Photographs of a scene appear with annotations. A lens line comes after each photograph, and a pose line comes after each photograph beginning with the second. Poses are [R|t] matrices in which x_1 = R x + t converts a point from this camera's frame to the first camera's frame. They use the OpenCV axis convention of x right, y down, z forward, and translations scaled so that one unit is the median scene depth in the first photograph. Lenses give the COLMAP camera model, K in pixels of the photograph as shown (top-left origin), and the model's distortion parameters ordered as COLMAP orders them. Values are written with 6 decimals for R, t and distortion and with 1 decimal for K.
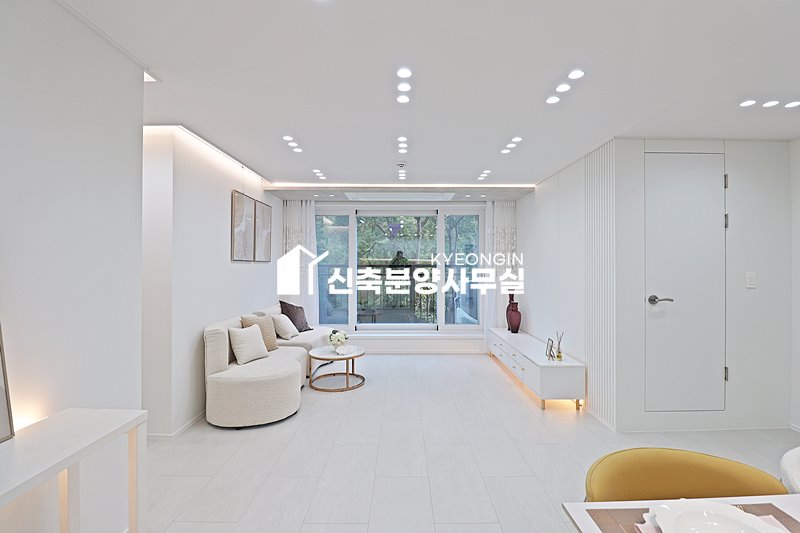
lens RADIAL K [[371.4, 0, 402.6], [0, 371.4, 262.9], [0, 0, 1]] dist [0.002980, -0.014768]
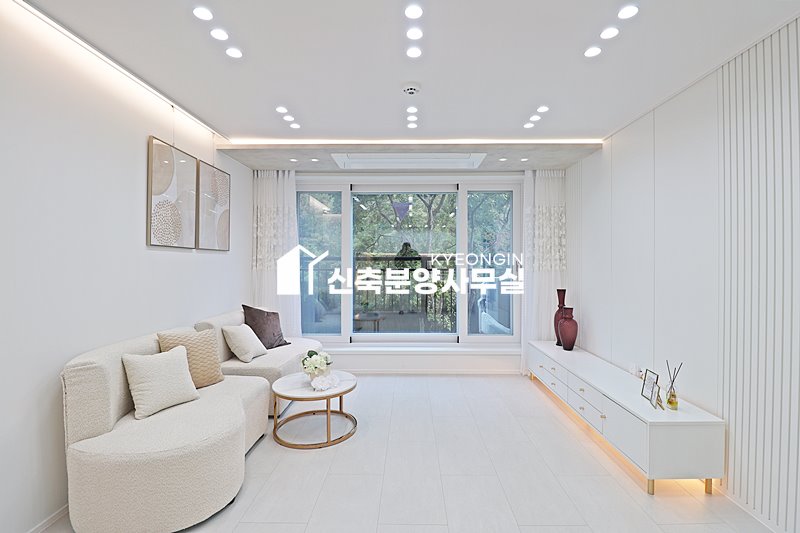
lens RADIAL K [[371.4, 0, 402.6], [0, 371.4, 262.9], [0, 0, 1]] dist [0.002980, -0.014768]
pose [[0.999768, -0.000102, -0.021524, -0.003328], [0.000274, 0.999968, 0.007958, 0.013978], [0.021522, -0.007962, 0.999737, 0.275349]]
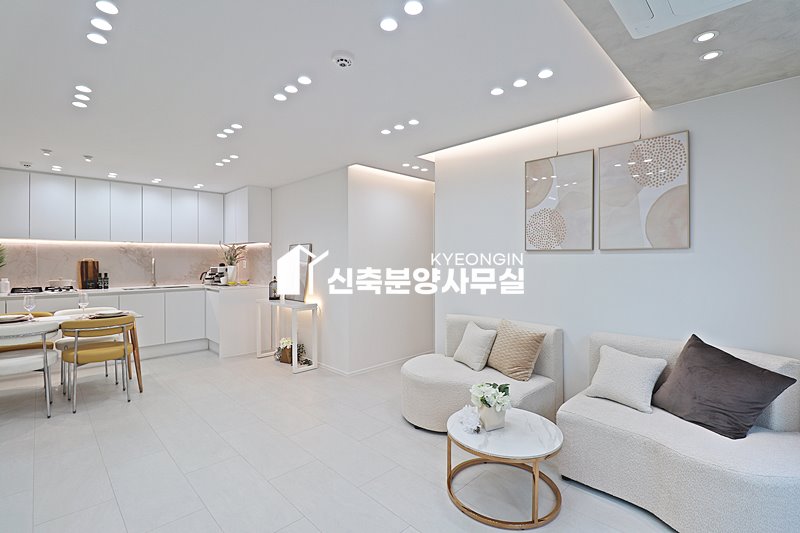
lens RADIAL K [[371.4, 0, 402.6], [0, 371.4, 262.9], [0, 0, 1]] dist [0.002980, -0.014768]
pose [[-0.716258, 0.006451, -0.697806, 0.220521], [0.005847, 0.999978, 0.003243, 0.012364], [0.697811, -0.001757, -0.716279, 1.046072]]
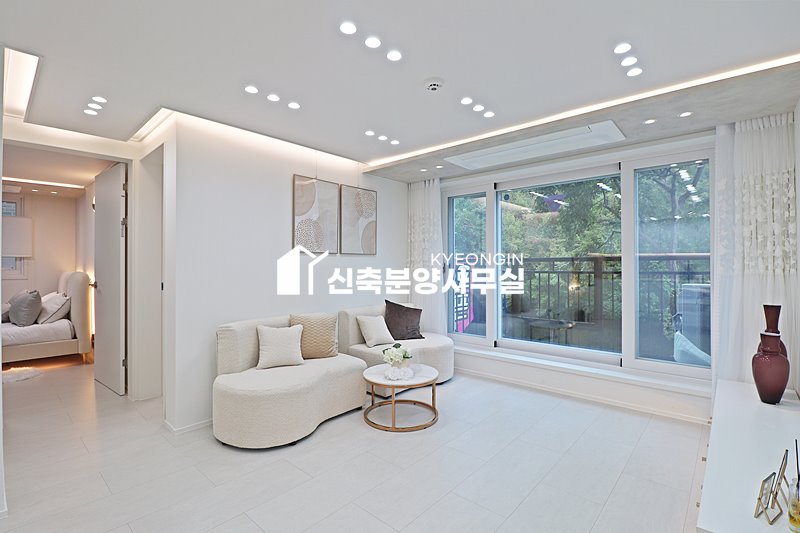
lens RADIAL K [[371.4, 0, 402.6], [0, 371.4, 262.9], [0, 0, 1]] dist [0.002980, -0.014768]
pose [[0.741278, -0.005629, -0.671175, 0.268844], [0.006065, 0.999980, -0.001688, 0.017983], [0.671171, -0.002820, 0.741297, 0.379473]]
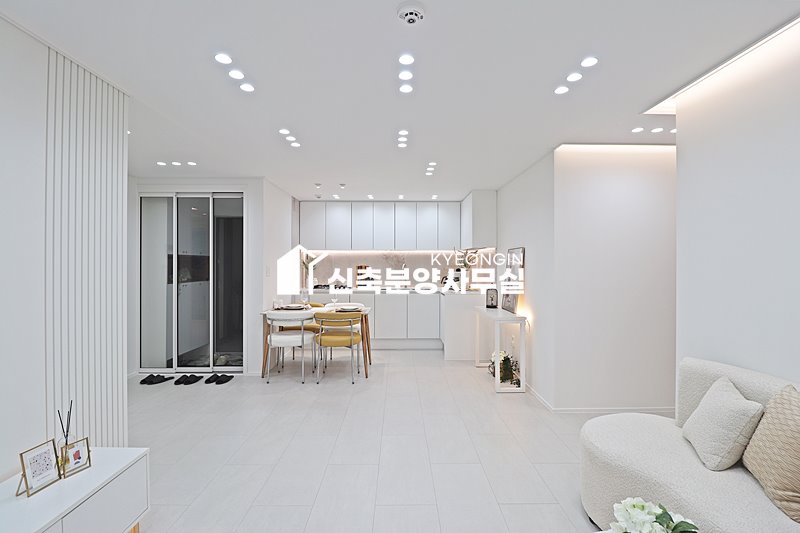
lens RADIAL K [[371.4, 0, 402.6], [0, 371.4, 262.9], [0, 0, 1]] dist [0.002980, -0.014768]
pose [[-0.999980, -0.001622, -0.006076, 0.007195], [-0.001551, 0.999931, -0.011681, 0.010097], [0.006094, -0.011671, -0.999913, 1.028105]]
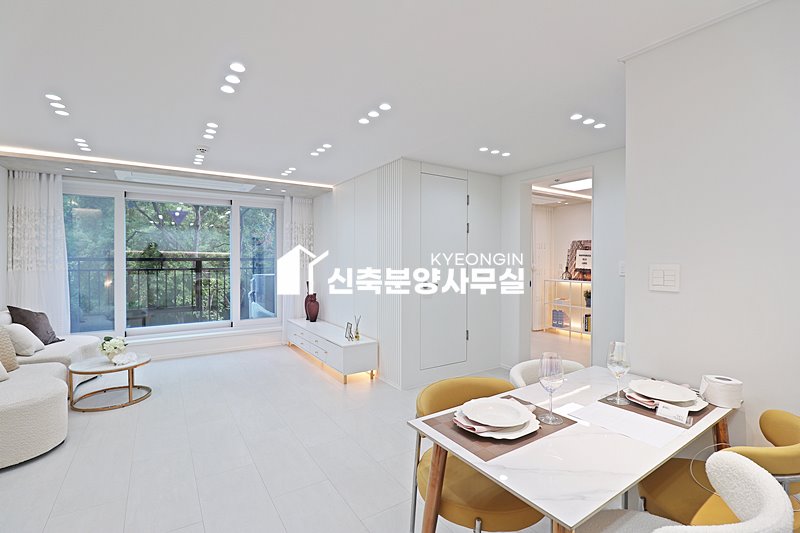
lens RADIAL K [[371.4, 0, 402.6], [0, 371.4, 262.9], [0, 0, 1]] dist [0.002980, -0.014768]
pose [[0.837641, -0.003788, 0.546207, -0.067202], [-0.005439, 0.999869, 0.015274, 0.000360], [-0.546194, -0.015765, 0.837511, -0.037352]]
